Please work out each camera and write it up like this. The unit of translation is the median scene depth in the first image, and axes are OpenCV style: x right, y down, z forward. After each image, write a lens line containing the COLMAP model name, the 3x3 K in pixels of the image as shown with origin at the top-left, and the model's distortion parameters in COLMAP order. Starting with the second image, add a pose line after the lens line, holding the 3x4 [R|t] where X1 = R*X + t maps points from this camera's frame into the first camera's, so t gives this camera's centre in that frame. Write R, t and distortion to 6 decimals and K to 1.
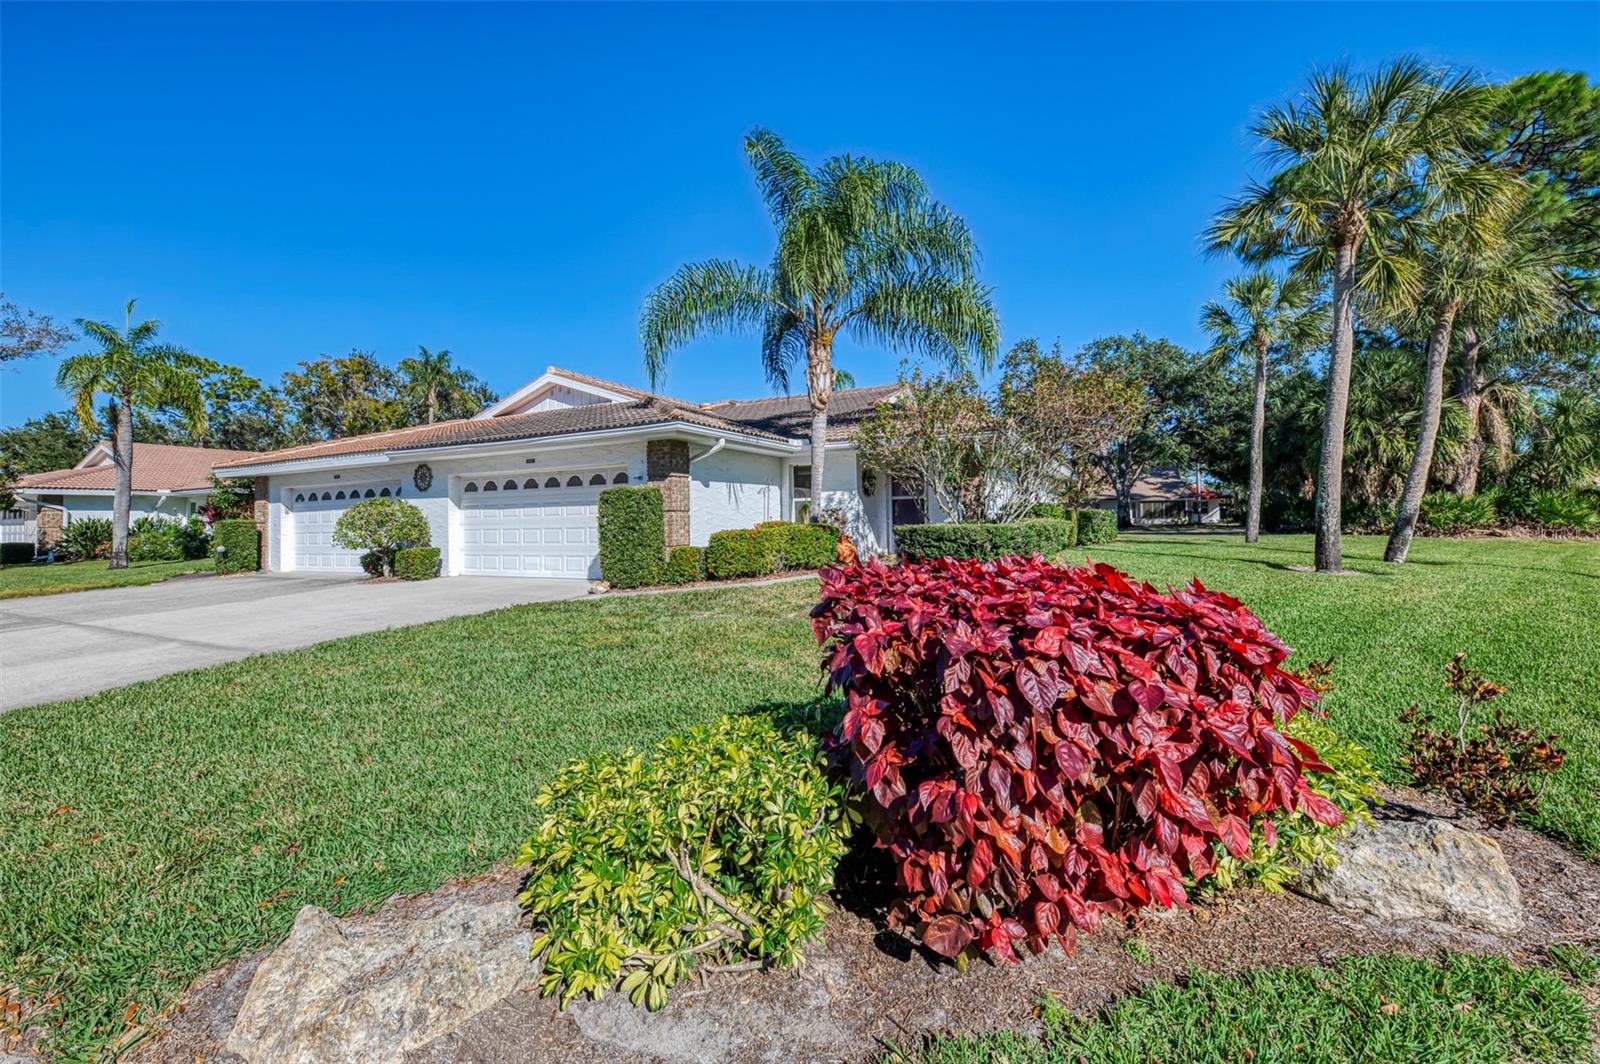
lens RADIAL K [[643.1, 0, 833.9], [0, 643.1, 491.7], [0, 0, 1]] dist [0.000443, 0.000037]
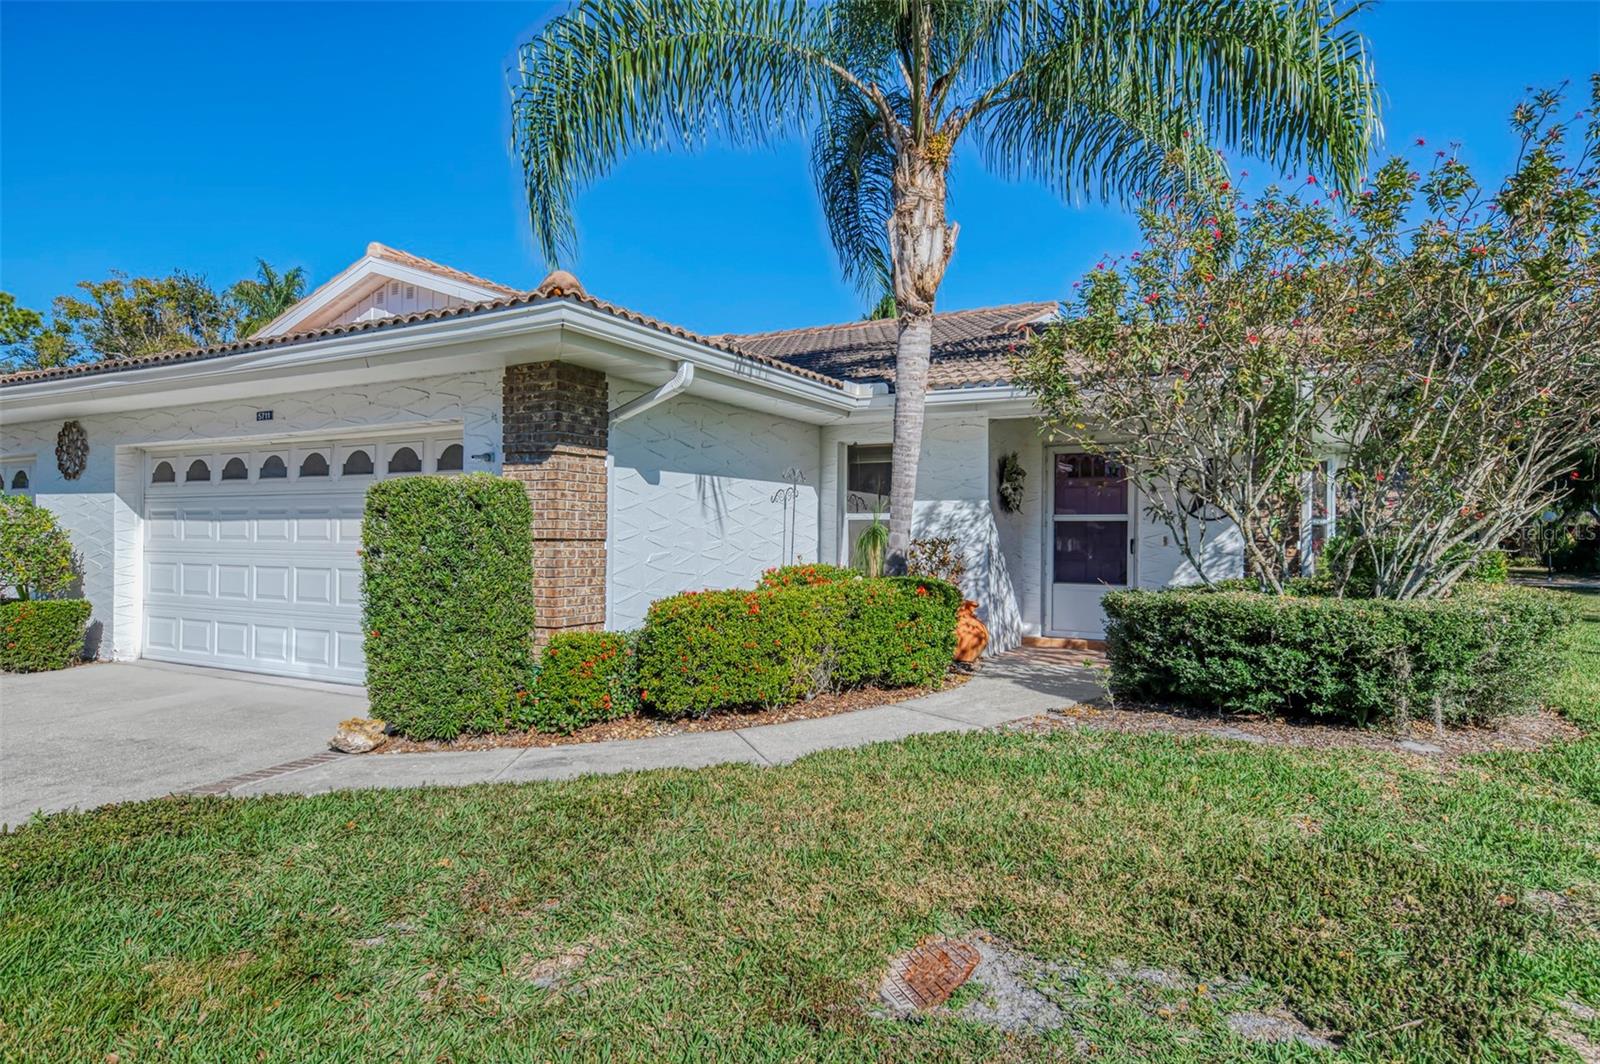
lens RADIAL K [[943.0, 0, 800.0], [0, 943.0, 532.0], [0, 0, 1]] dist [0.001105, -0.000499]
pose [[0.996015, 0.028134, -0.084638, -0.044501], [-0.025202, 0.999052, 0.035508, 0.000148], [0.085557, -0.033233, 0.995779, 0.366551]]
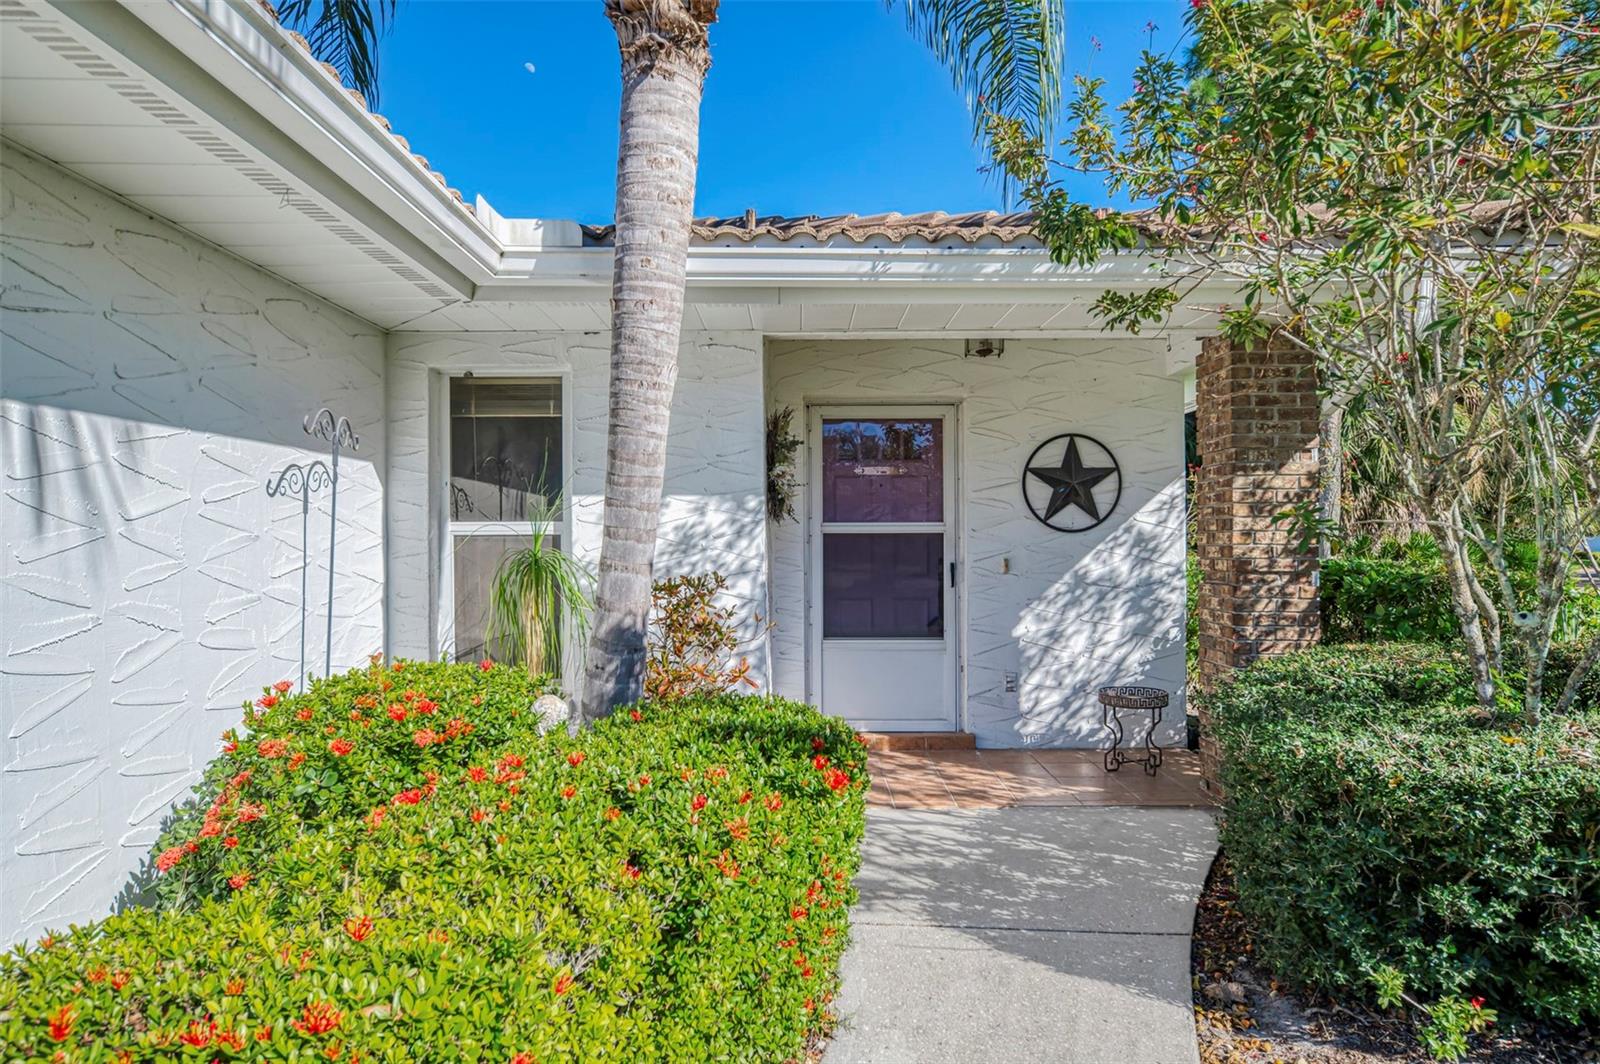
lens RADIAL K [[943.0, 0, 800.0], [0, 943.0, 532.0], [0, 0, 1]] dist [0.001105, -0.000499]
pose [[0.913547, 0.019387, 0.406272, -0.100166], [-0.029835, 0.999367, 0.019398, 0.004617], [-0.405638, -0.029842, 0.913546, 0.779412]]
